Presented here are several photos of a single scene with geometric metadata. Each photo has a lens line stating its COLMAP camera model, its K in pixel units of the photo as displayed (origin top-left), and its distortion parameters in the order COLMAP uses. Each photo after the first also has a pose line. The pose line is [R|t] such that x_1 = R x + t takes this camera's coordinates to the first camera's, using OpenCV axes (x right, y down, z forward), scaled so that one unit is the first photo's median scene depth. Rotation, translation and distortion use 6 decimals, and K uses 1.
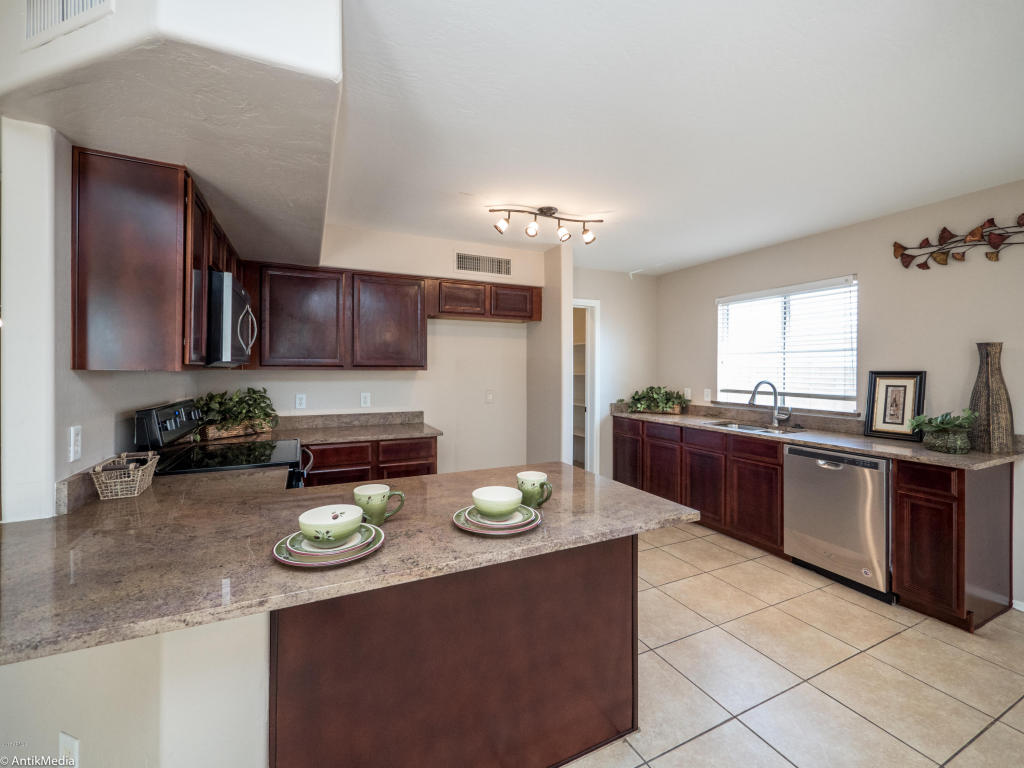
lens RADIAL K [[432.9, 0, 514.6], [0, 432.9, 371.1], [0, 0, 1]] dist [-0.007616, 0.001557]
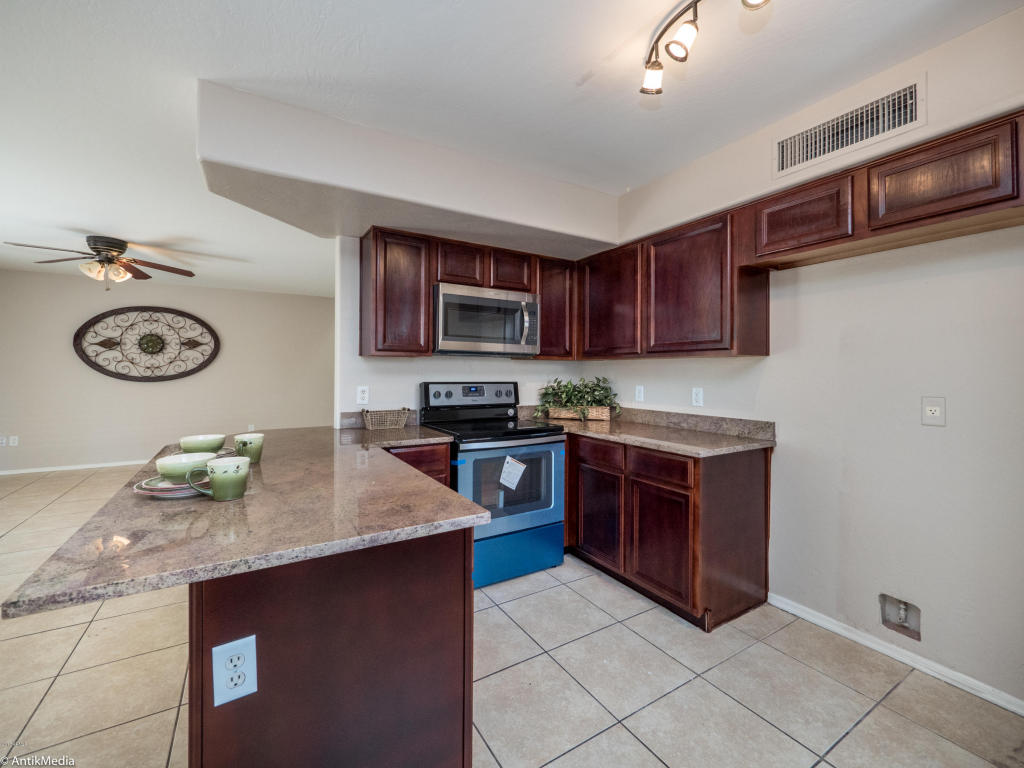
lens RADIAL K [[432.9, 0, 514.6], [0, 432.9, 370.8], [0, 0, 1]] dist [-0.007616, 0.001557]
pose [[0.103222, -0.003919, -0.994651, 0.446859], [-0.008081, 0.999956, -0.004778, 0.031012], [0.994625, 0.008531, 0.103186, 0.702947]]
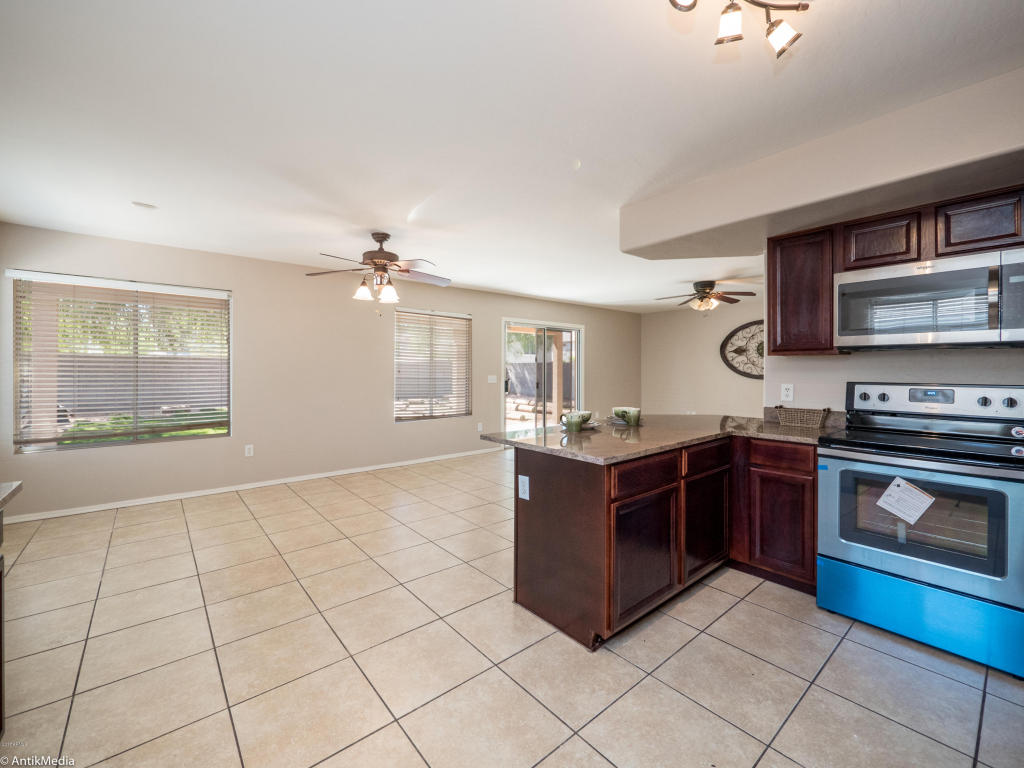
lens RADIAL K [[432.9, 0, 514.8], [0, 432.9, 370.3], [0, 0, 1]] dist [-0.007616, 0.001557]
pose [[-0.967818, -0.002172, -0.251640, 0.341991], [-0.003206, 0.999988, 0.003700, 0.028692], [0.251629, 0.004388, -0.967814, 1.260455]]
